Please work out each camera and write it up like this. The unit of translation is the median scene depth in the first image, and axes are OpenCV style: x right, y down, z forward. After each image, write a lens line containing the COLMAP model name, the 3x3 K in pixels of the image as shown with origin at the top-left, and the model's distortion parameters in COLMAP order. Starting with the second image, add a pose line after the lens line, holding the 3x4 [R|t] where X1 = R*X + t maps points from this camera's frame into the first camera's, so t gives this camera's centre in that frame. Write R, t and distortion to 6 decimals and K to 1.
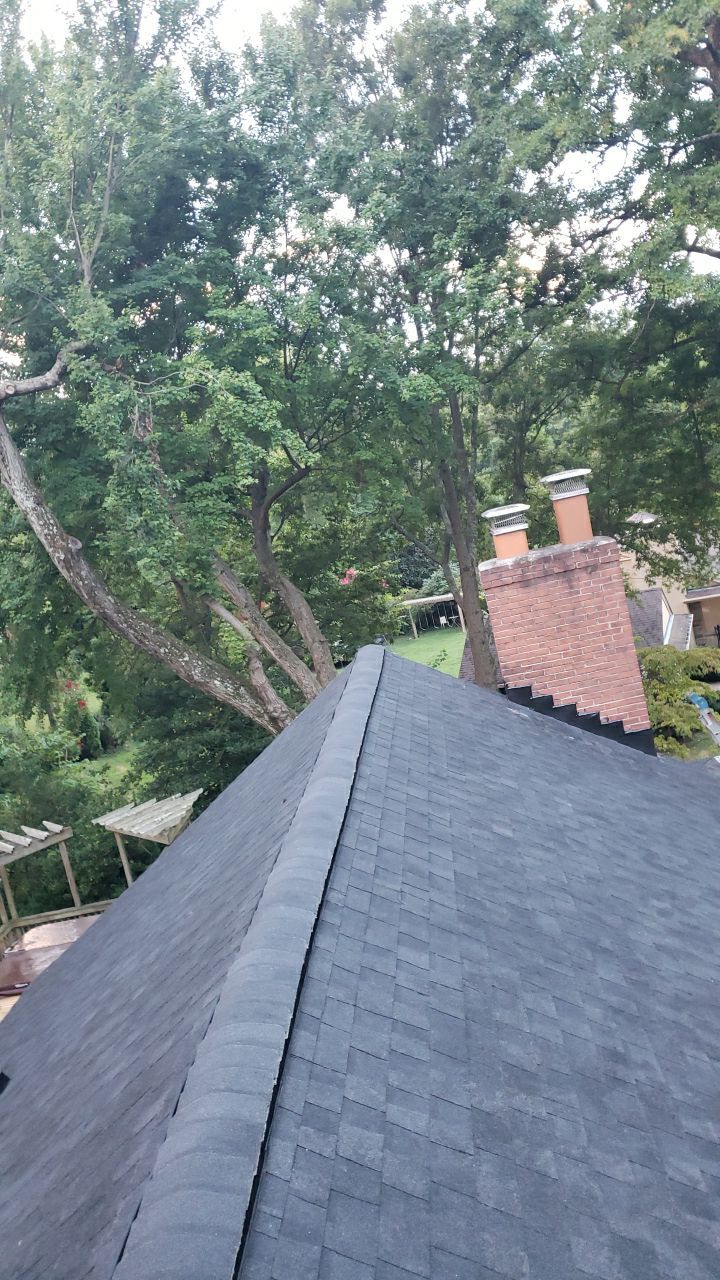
lens RADIAL K [[1012.3, 0, 364.8], [0, 1012.3, 614.9], [0, 0, 1]] dist [0.040064, -0.026352]
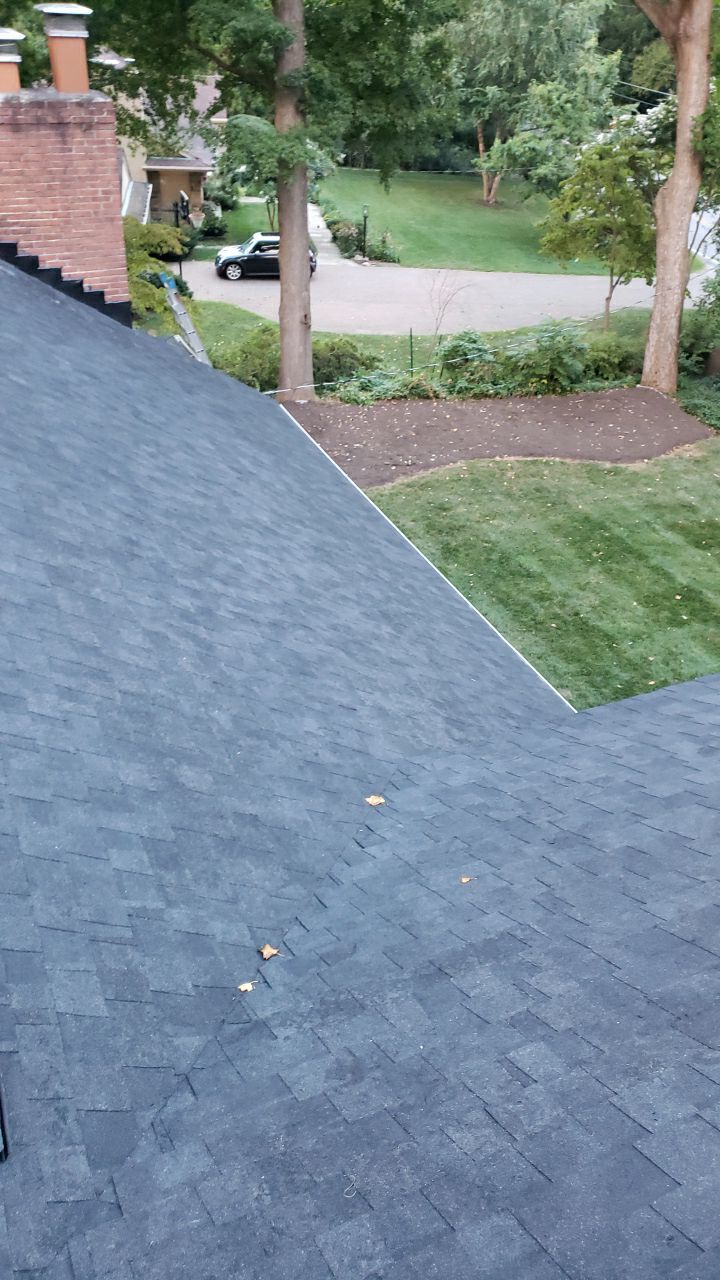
lens RADIAL K [[1012.6, 0, 396.7], [0, 1012.6, 631.3], [0, 0, 1]] dist [0.012619, -0.000369]
pose [[0.843859, -0.039720, 0.535093, -0.090158], [-0.184218, 0.915192, 0.358453, -0.008526], [-0.503950, -0.401057, 0.764976, -0.134911]]
